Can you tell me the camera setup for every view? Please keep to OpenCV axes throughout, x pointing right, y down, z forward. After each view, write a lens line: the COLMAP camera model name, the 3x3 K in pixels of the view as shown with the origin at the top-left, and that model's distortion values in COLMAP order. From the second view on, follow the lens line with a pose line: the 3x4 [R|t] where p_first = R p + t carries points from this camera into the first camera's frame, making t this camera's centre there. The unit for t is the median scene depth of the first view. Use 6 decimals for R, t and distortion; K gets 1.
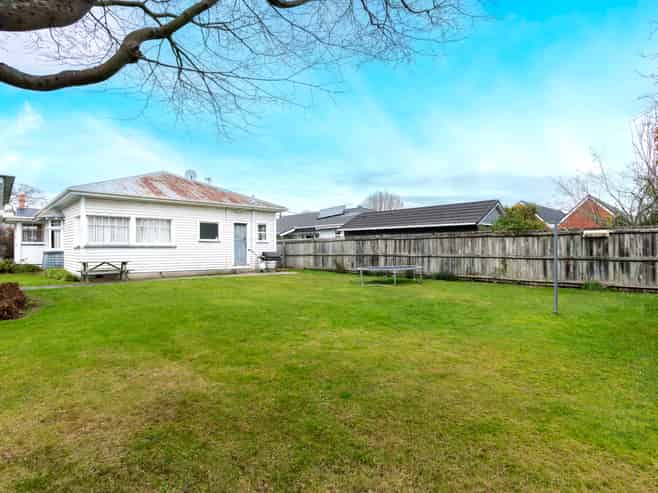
lens RADIAL K [[346.3, 0, 328.9], [0, 346.3, 245.9], [0, 0, 1]] dist [-0.000903, -0.000462]
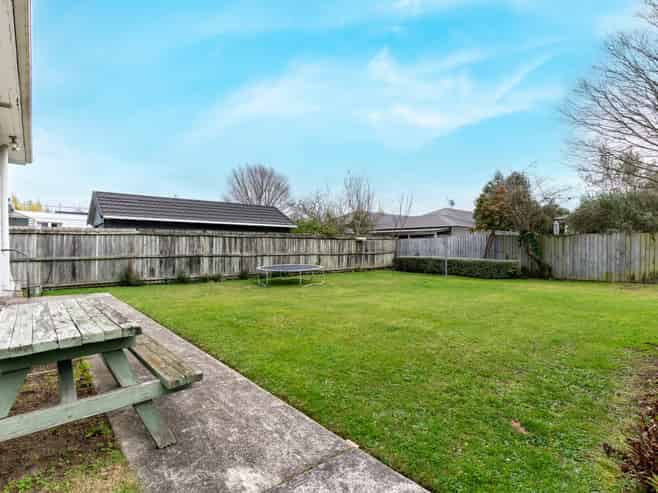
lens RADIAL K [[346.3, 0, 328.9], [0, 346.3, 246.8], [0, 0, 1]] dist [-0.000903, -0.000462]
pose [[0.076199, 0.004977, 0.997080, -0.697952], [-0.007041, 0.999965, -0.004453, 0.008261], [-0.997068, -0.006681, 0.076231, 0.732692]]
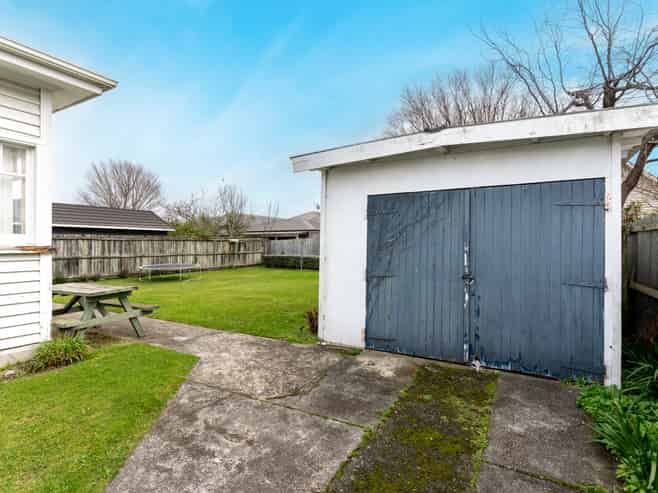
lens RADIAL K [[346.3, 0, 329.7], [0, 346.3, 243.7], [0, 0, 1]] dist [-0.000903, -0.000462]
pose [[-0.272954, 0.007768, 0.961996, -0.949670], [-0.000091, 0.999967, -0.008101, -0.001798], [-0.962027, -0.002299, -0.272944, 0.722014]]
